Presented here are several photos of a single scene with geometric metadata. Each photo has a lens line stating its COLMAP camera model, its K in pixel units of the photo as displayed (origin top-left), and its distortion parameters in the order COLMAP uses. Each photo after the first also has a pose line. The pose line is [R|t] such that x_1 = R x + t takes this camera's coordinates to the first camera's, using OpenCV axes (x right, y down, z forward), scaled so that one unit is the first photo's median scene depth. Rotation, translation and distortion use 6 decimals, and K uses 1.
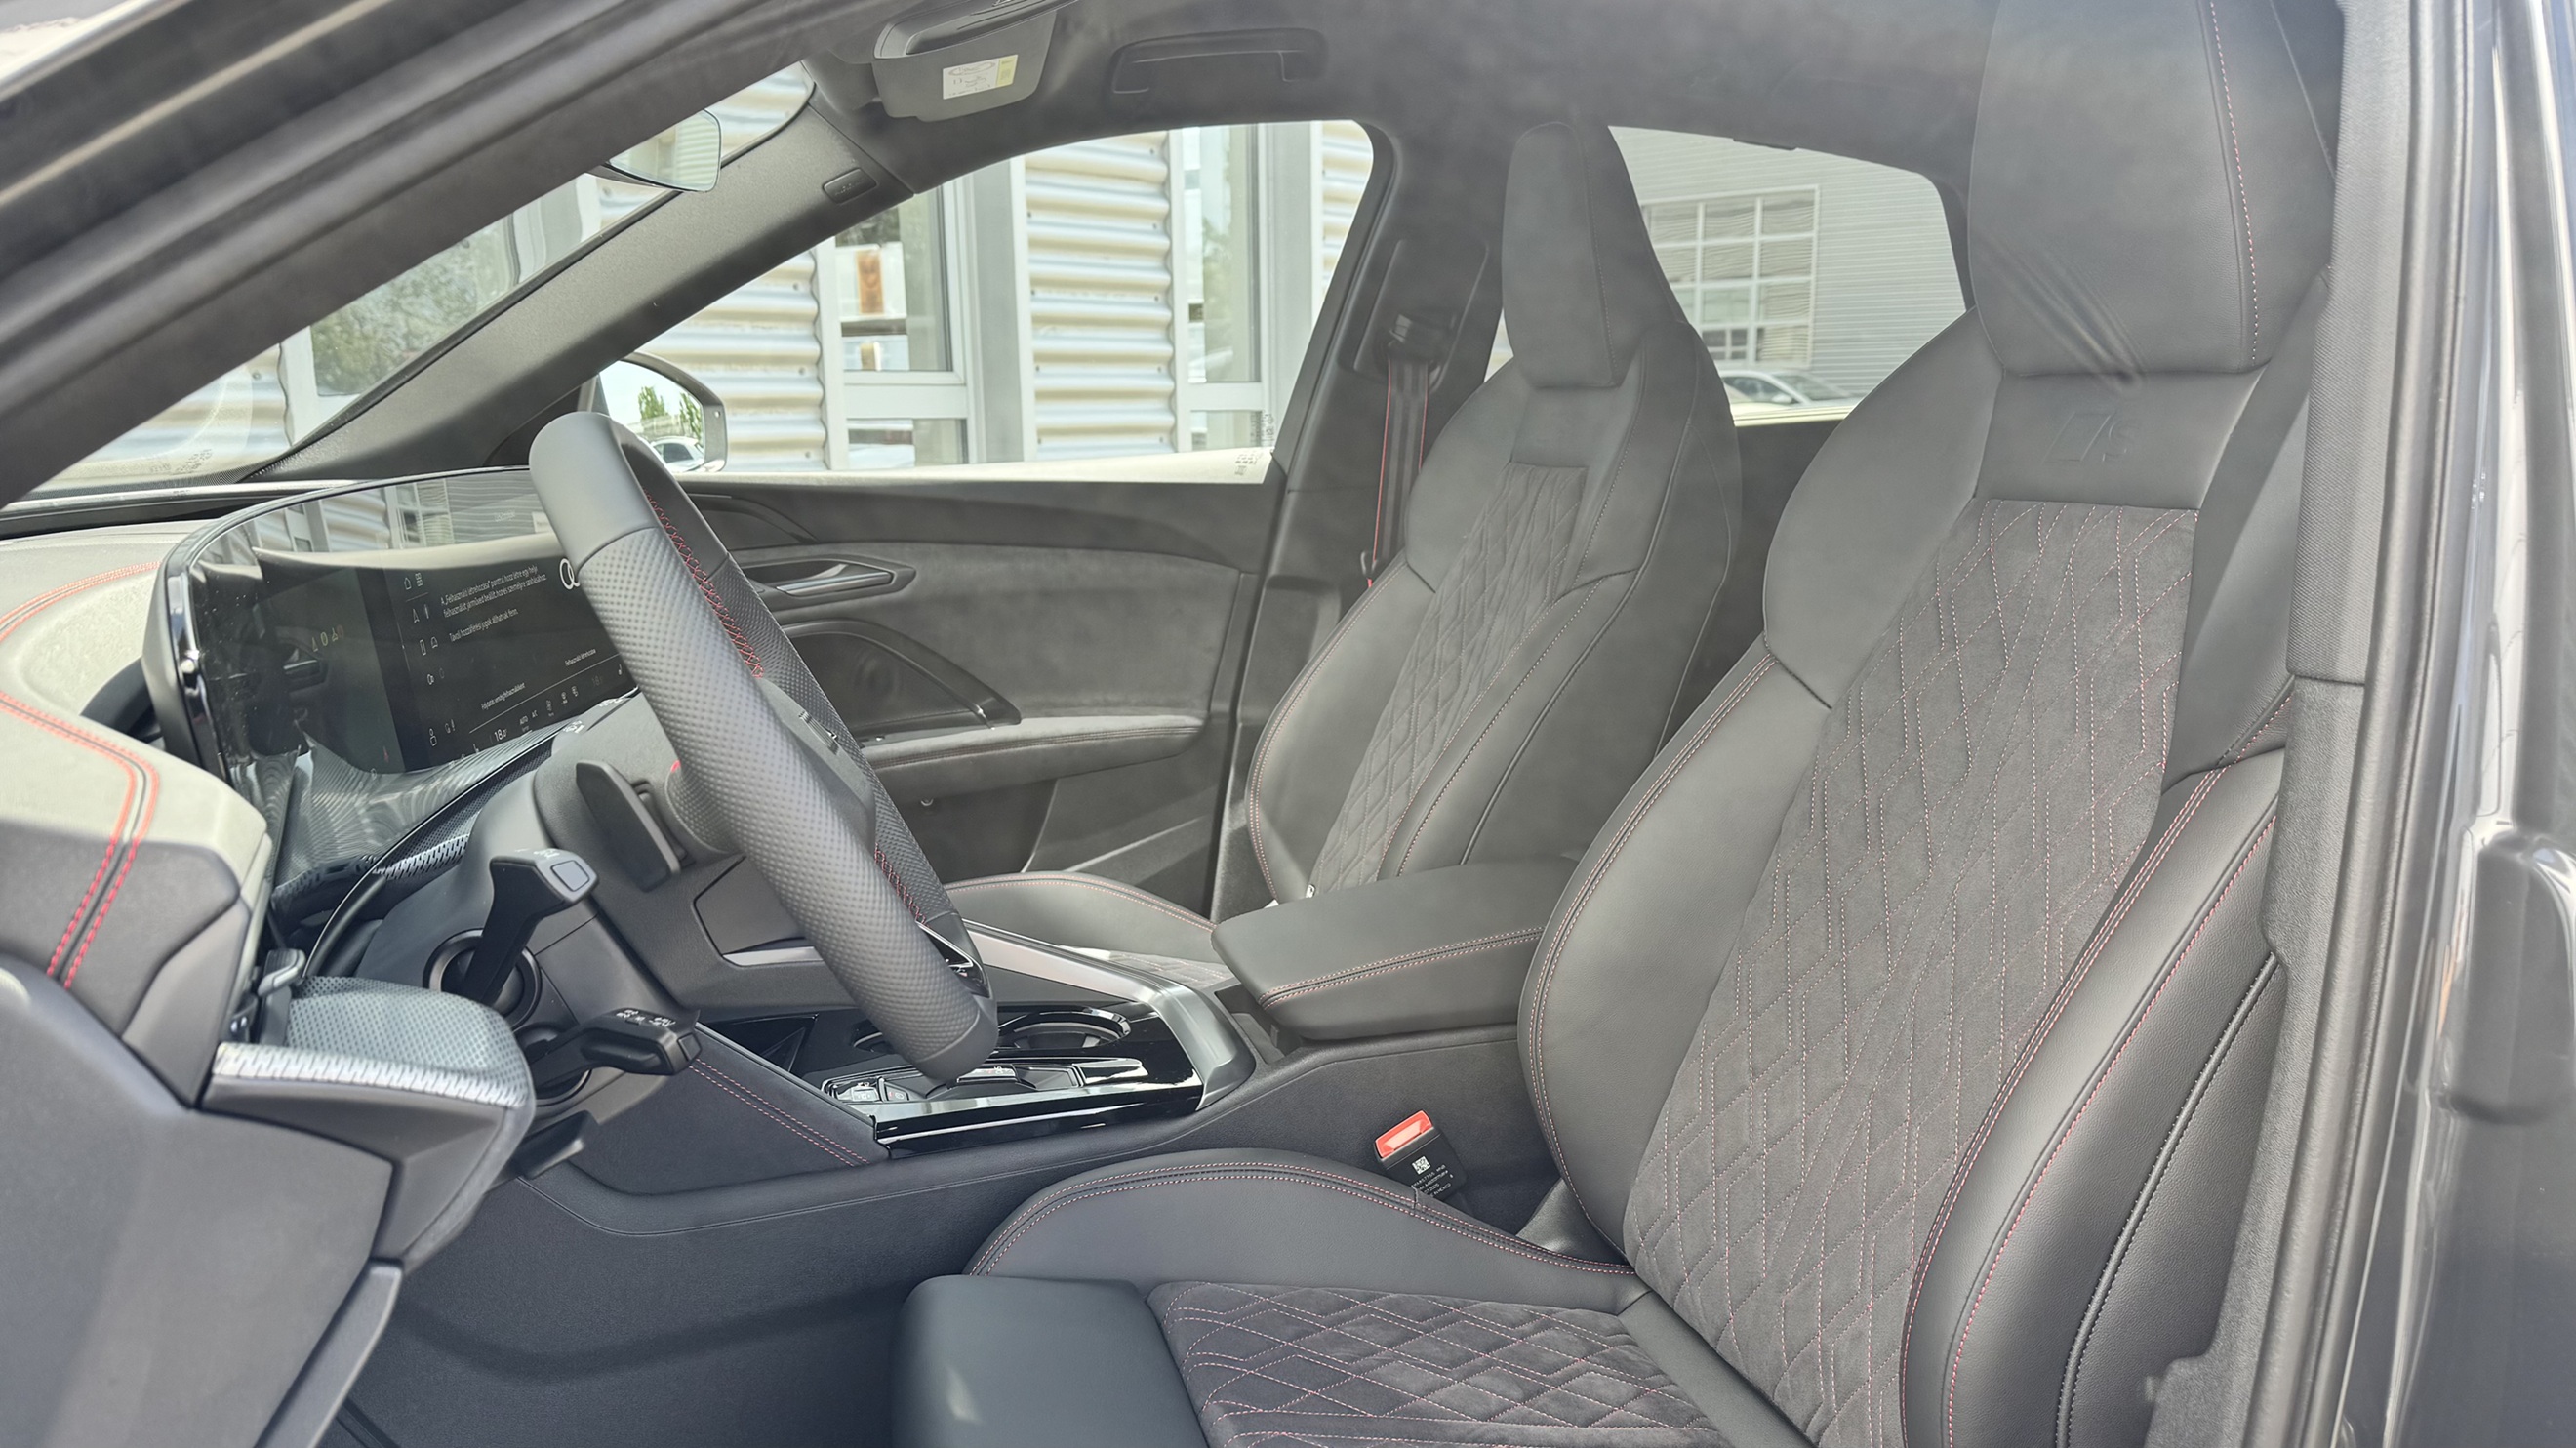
lens RADIAL K [[1767.9, 0, 1338.4], [0, 1767.9, 731.6], [0, 0, 1]] dist [0.182061, -0.297688]
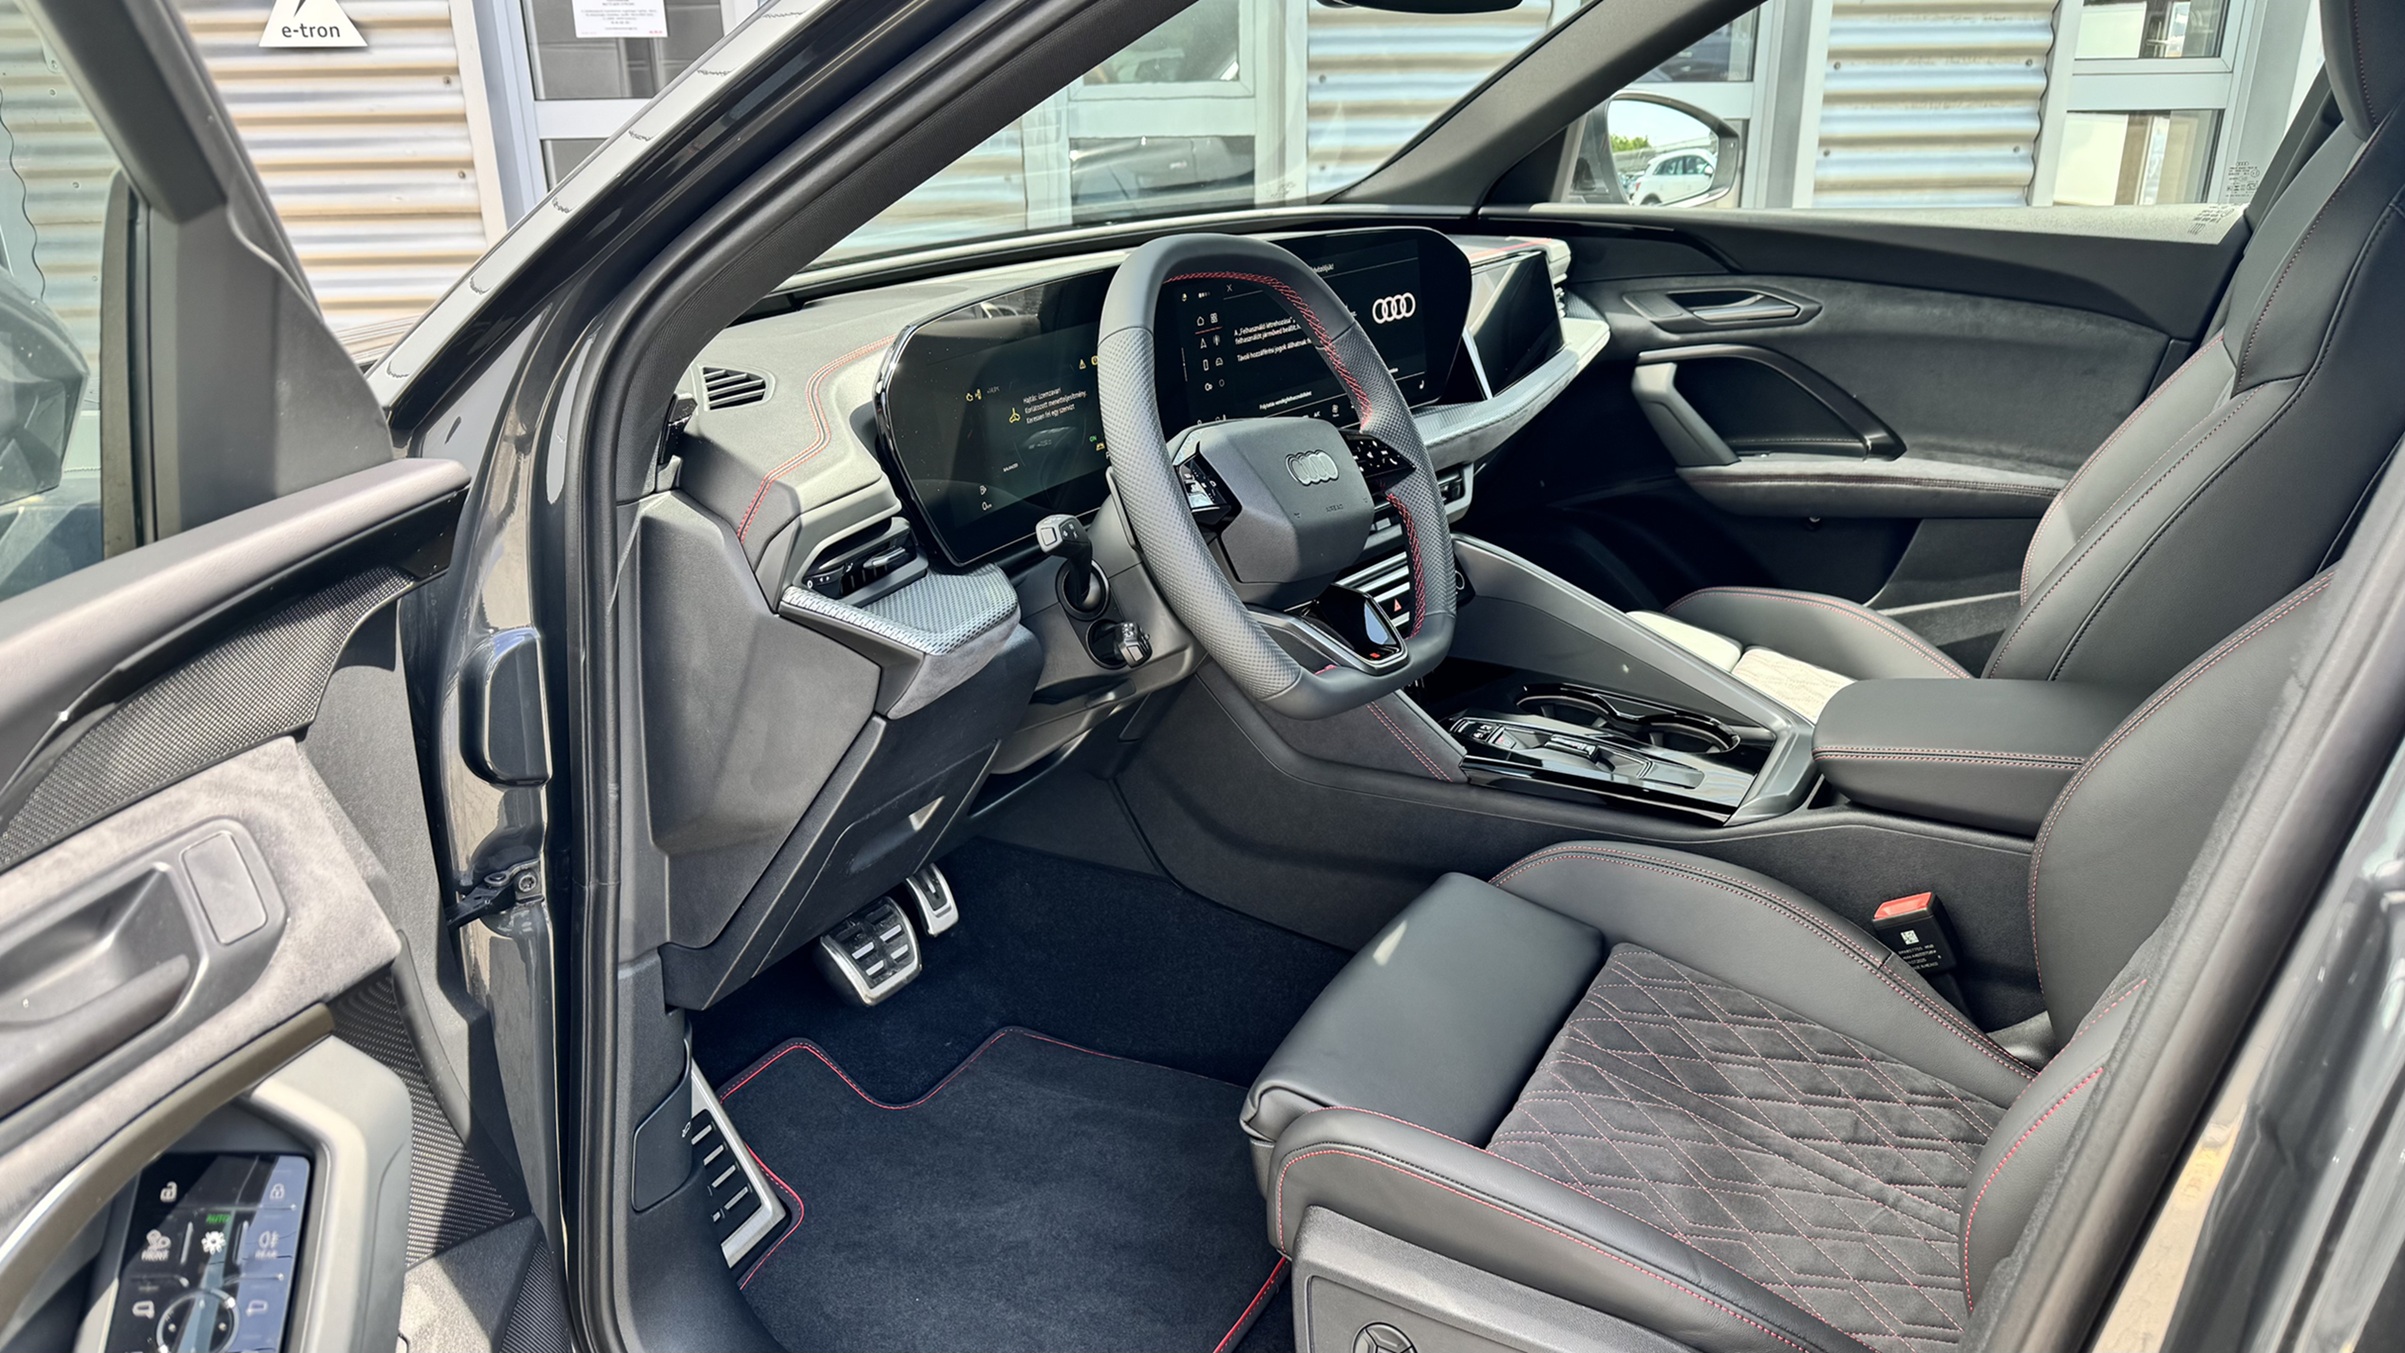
lens RADIAL K [[1650.6, 0, 1249.6], [0, 1650.6, 683.6], [0, 0, 1]] dist [0.182061, -0.297688]
pose [[0.727305, 0.245660, -0.640842, 0.373315], [-0.134897, 0.966699, 0.217476, -0.074713], [0.672927, -0.071724, 0.736224, -0.013197]]
